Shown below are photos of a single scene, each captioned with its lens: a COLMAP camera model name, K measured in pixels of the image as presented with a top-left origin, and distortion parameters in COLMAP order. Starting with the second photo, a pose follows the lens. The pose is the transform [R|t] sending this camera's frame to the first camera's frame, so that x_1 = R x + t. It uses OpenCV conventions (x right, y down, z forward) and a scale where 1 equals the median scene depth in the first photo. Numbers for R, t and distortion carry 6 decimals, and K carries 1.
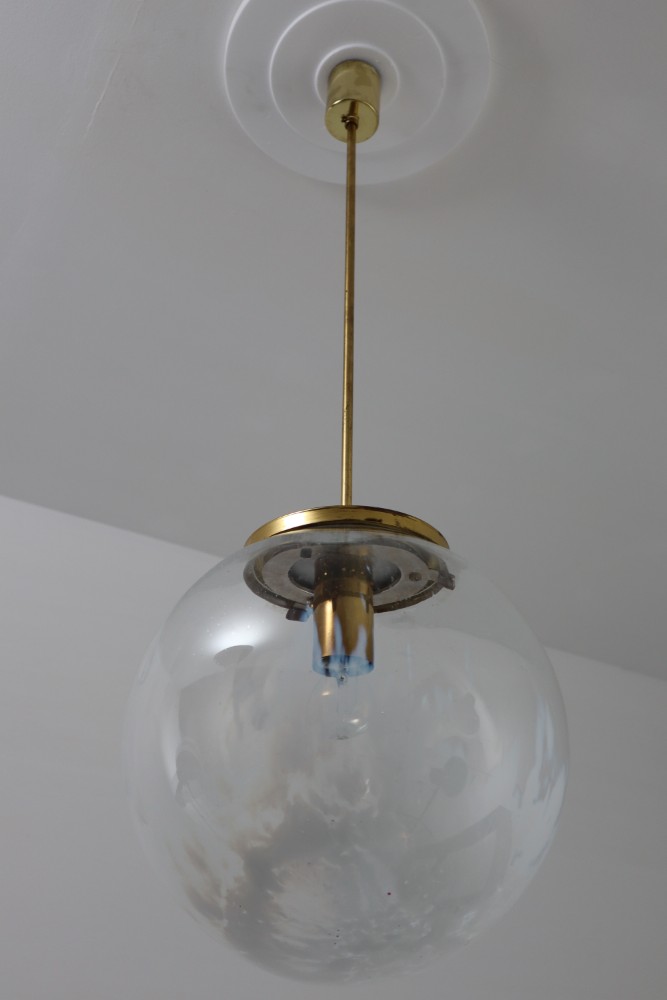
lens RADIAL K [[1084.9, 0, 333.5], [0, 1084.9, 500.0], [0, 0, 1]] dist [0.008762, 0.010546]
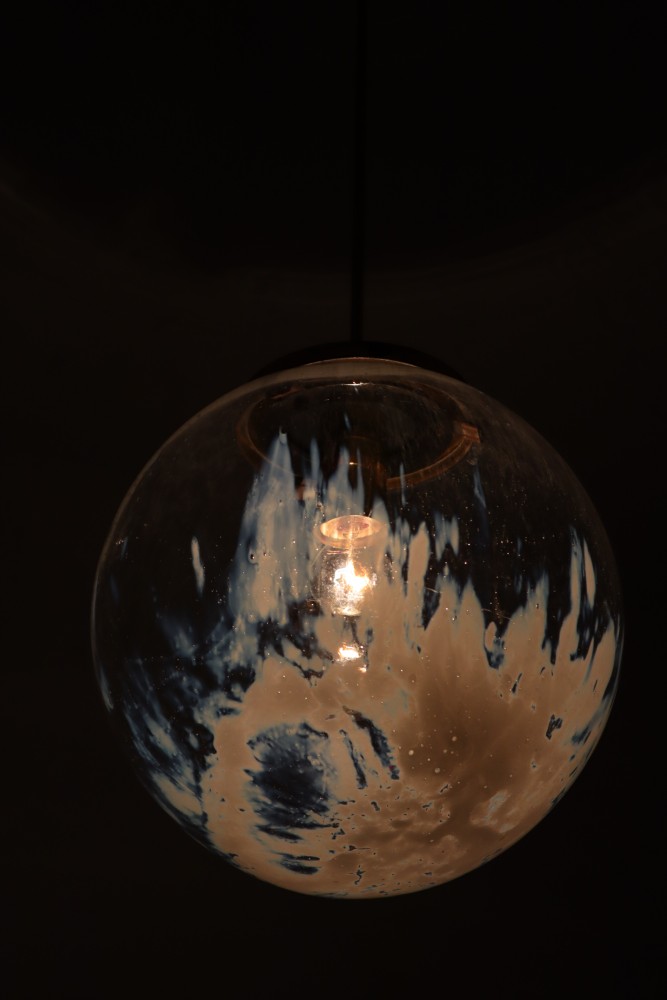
lens RADIAL K [[1084.9, 0, 333.5], [0, 1084.9, 500.0], [0, 0, 1]] dist [0.008762, 0.010546]
pose [[0.994520, -0.055991, -0.088292, 0.067384], [0.055670, 0.998431, -0.006099, 0.122169], [0.088495, 0.001150, 0.996076, 0.138211]]
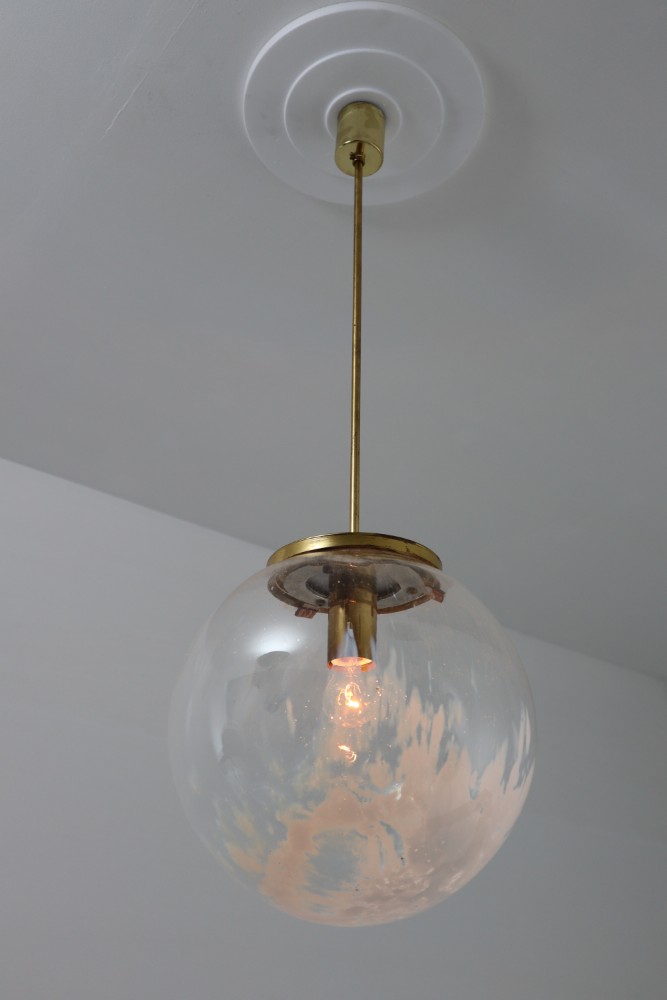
lens RADIAL K [[1084.9, 0, 333.5], [0, 1084.9, 500.0], [0, 0, 1]] dist [0.008762, 0.010546]
pose [[0.992699, 0.063445, 0.102587, -0.135981], [-0.069797, 0.995782, 0.059555, -0.090453], [-0.098376, -0.066280, 0.992940, -0.161763]]
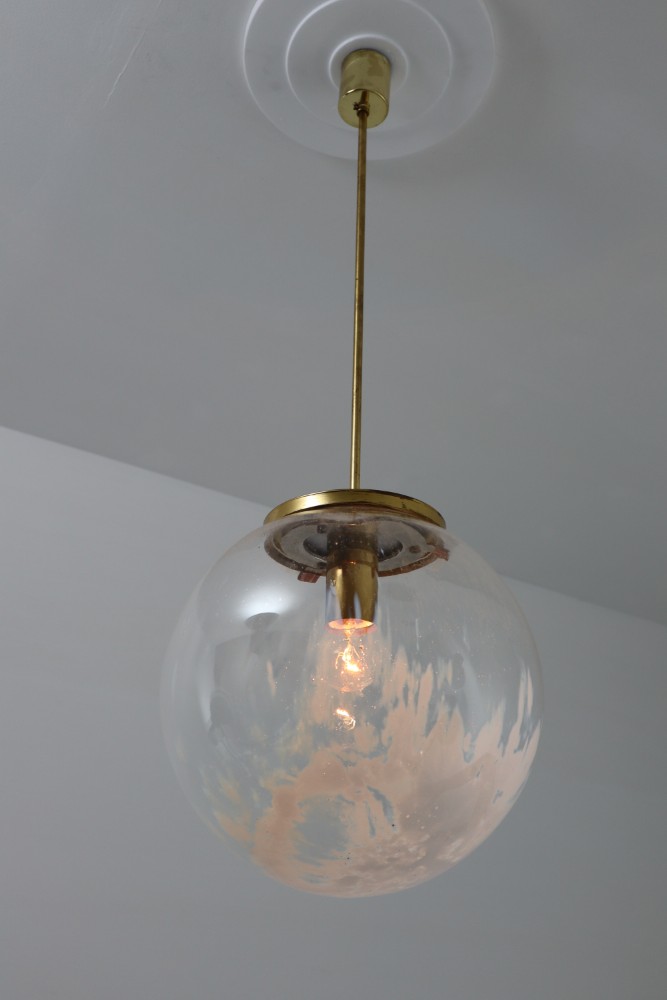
lens RADIAL K [[1084.9, 0, 333.5], [0, 1084.9, 500.0], [0, 0, 1]] dist [0.008762, 0.010546]
pose [[0.998826, 0.032460, 0.035946, -0.051709], [-0.035175, 0.996358, 0.077679, -0.065017], [-0.033293, -0.078852, 0.996330, -0.124923]]
